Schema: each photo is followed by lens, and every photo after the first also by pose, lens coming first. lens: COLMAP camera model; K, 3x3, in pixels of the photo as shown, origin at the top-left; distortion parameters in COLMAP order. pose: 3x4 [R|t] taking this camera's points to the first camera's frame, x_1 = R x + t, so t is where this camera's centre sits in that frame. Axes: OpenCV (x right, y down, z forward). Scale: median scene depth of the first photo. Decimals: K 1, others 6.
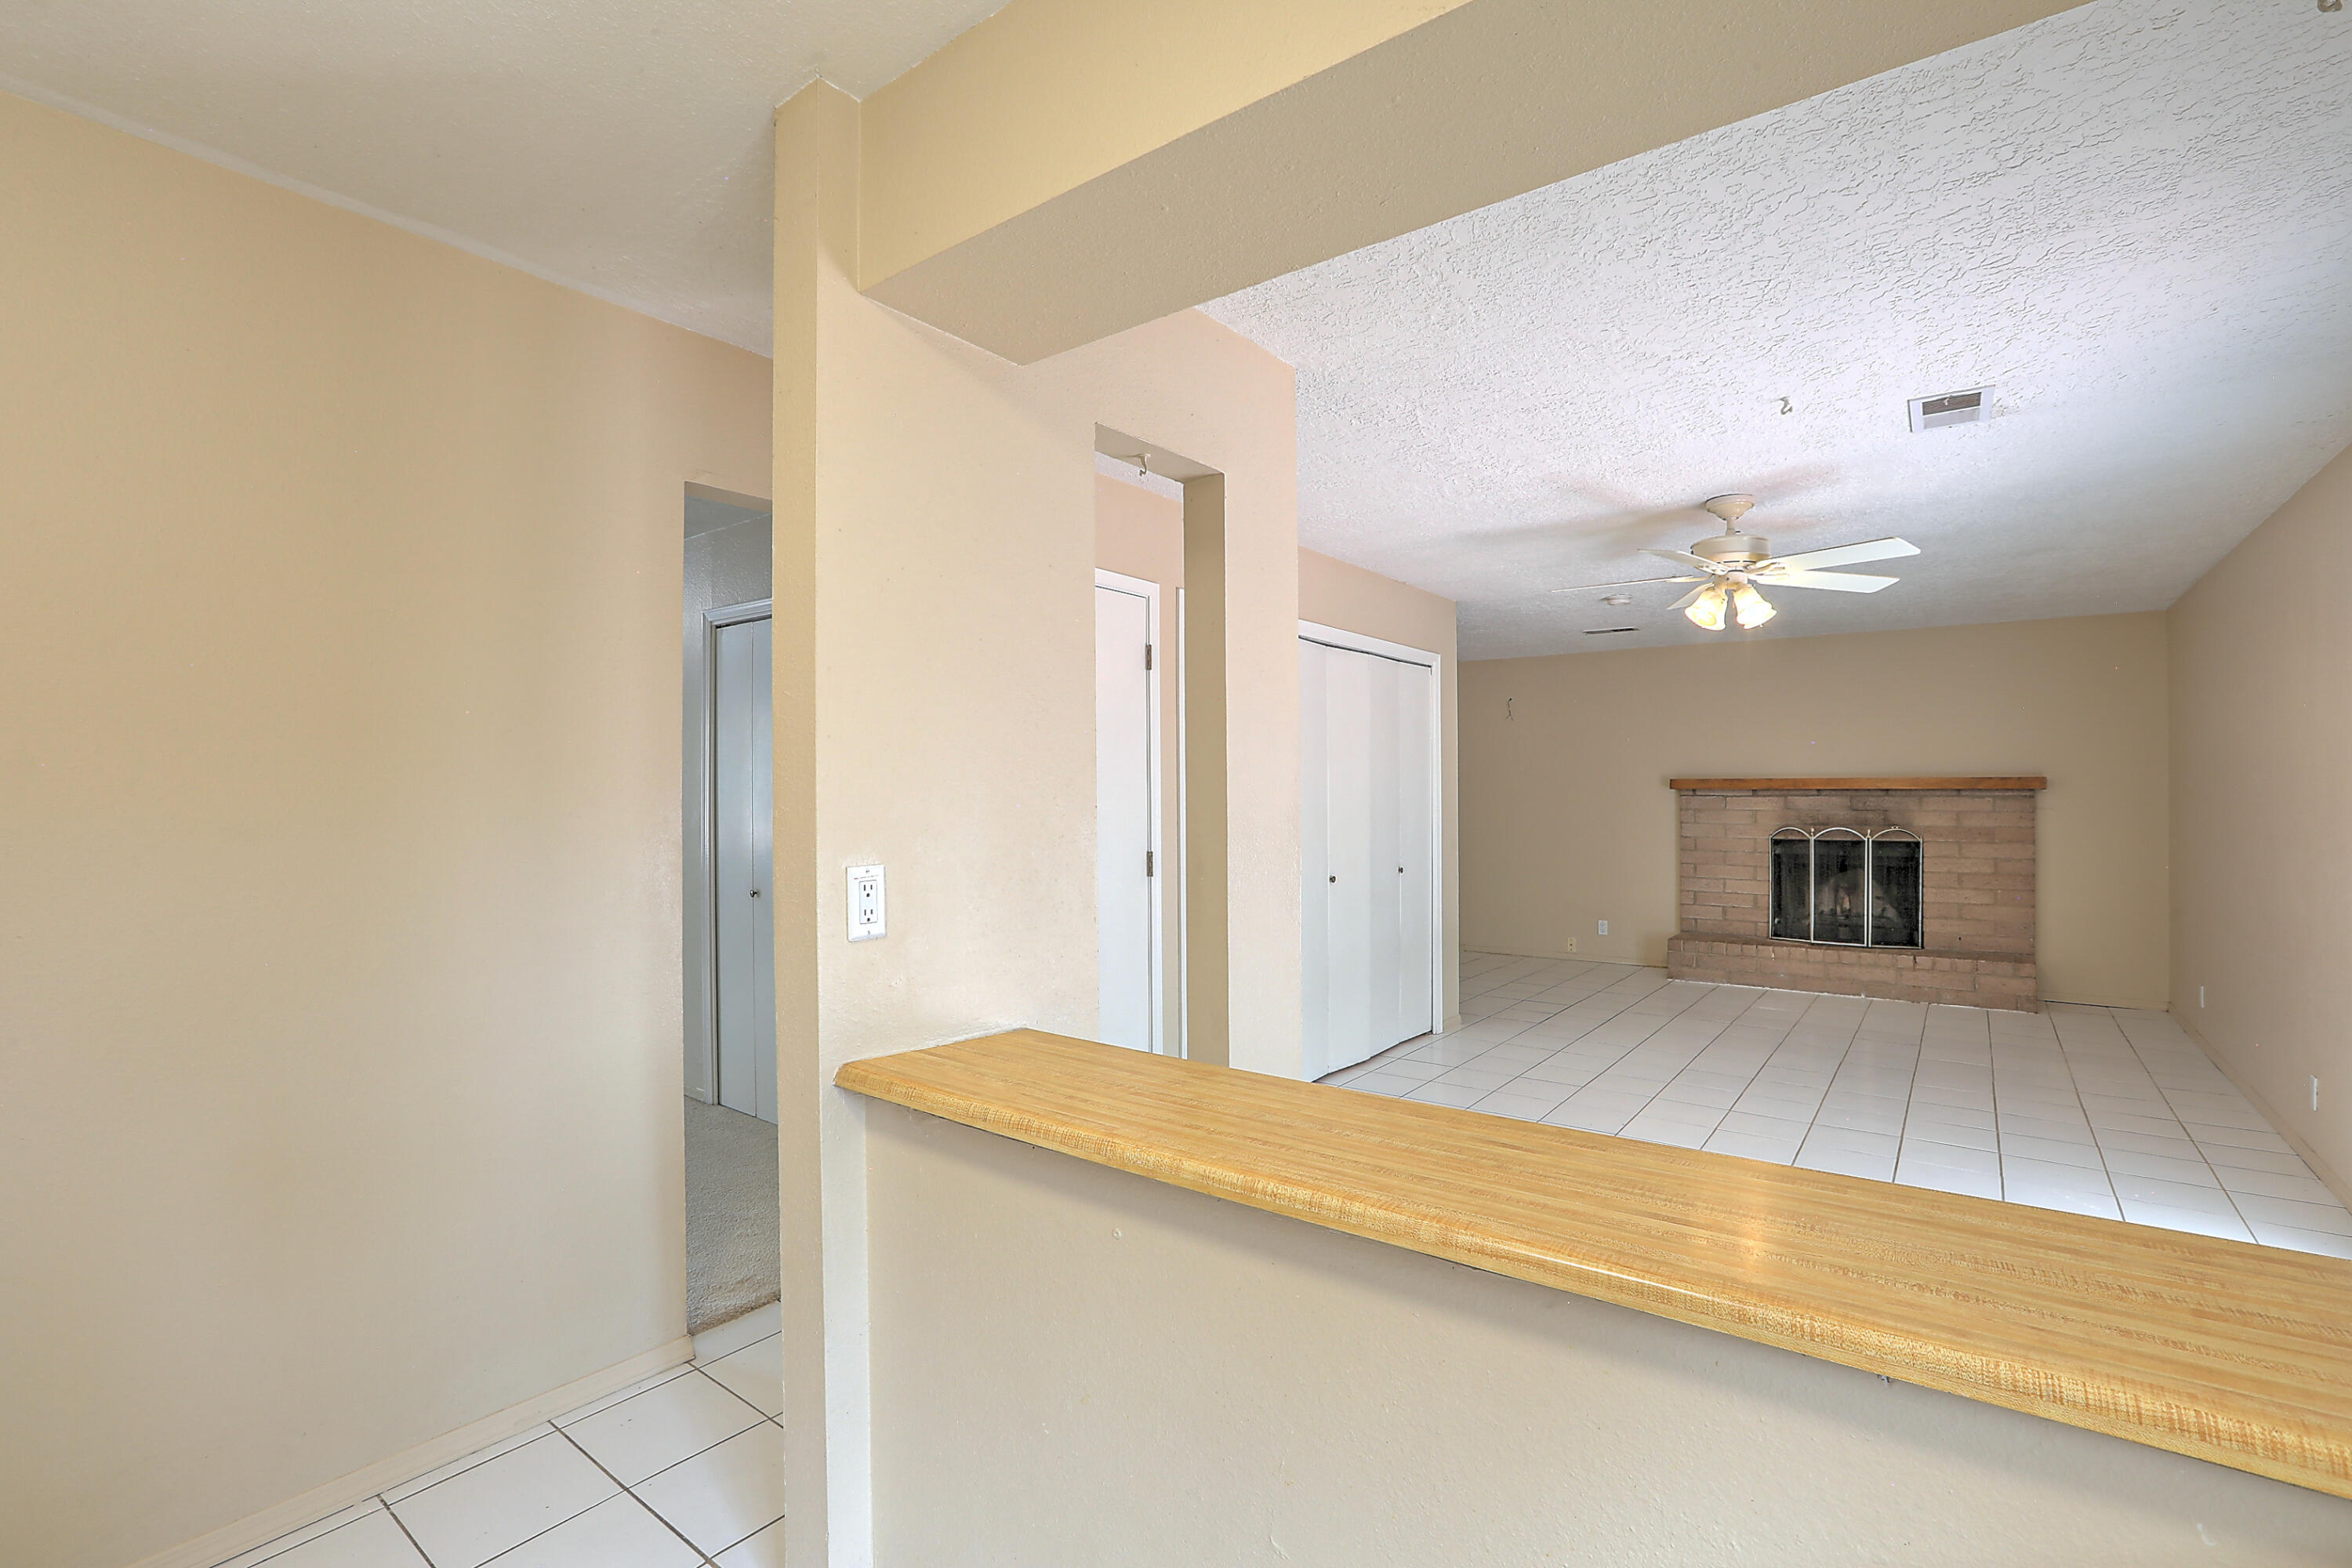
lens RADIAL K [[1091.8, 0, 1176.0], [0, 1091.8, 784.0], [0, 0, 1]] dist [-0.001562, -0.000049]
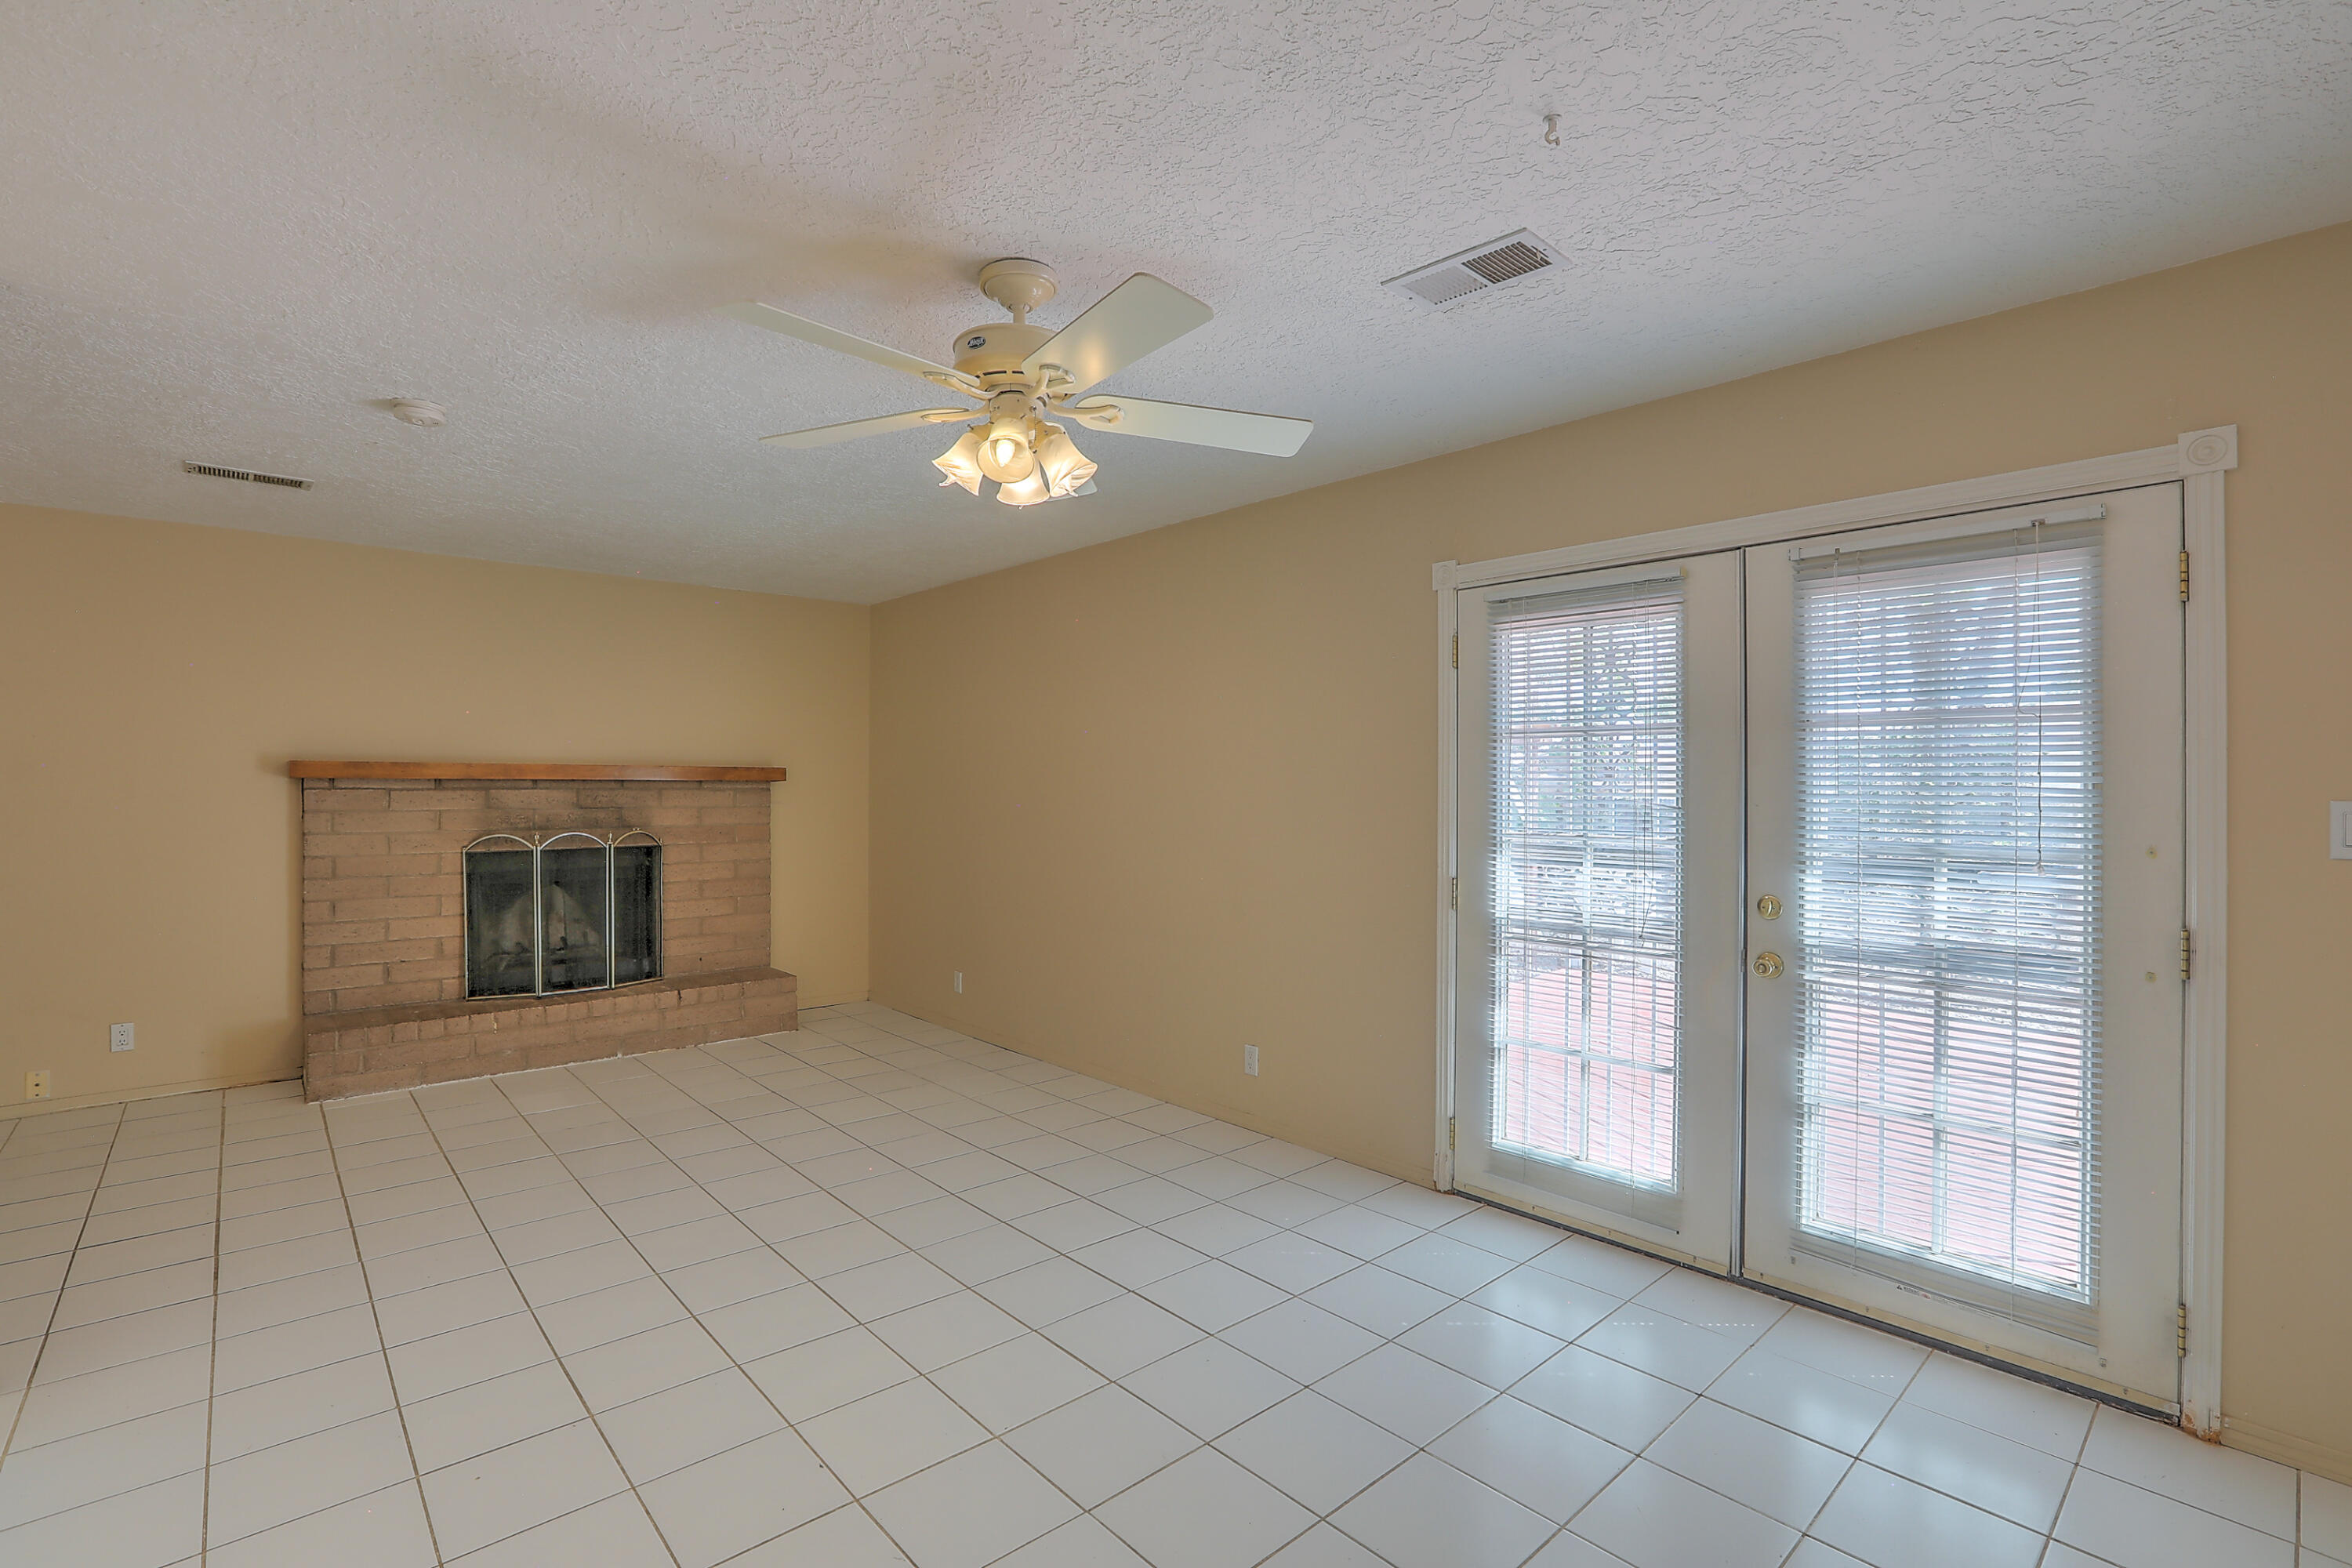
lens RADIAL K [[1091.8, 0, 1176.0], [0, 1091.8, 784.0], [0, 0, 1]] dist [-0.001562, -0.000049]
pose [[0.213784, 0.005142, 0.976868, -0.022258], [-0.006796, 0.999970, -0.003777, 0.007716], [-0.976857, -0.005832, 0.213812, 0.450213]]
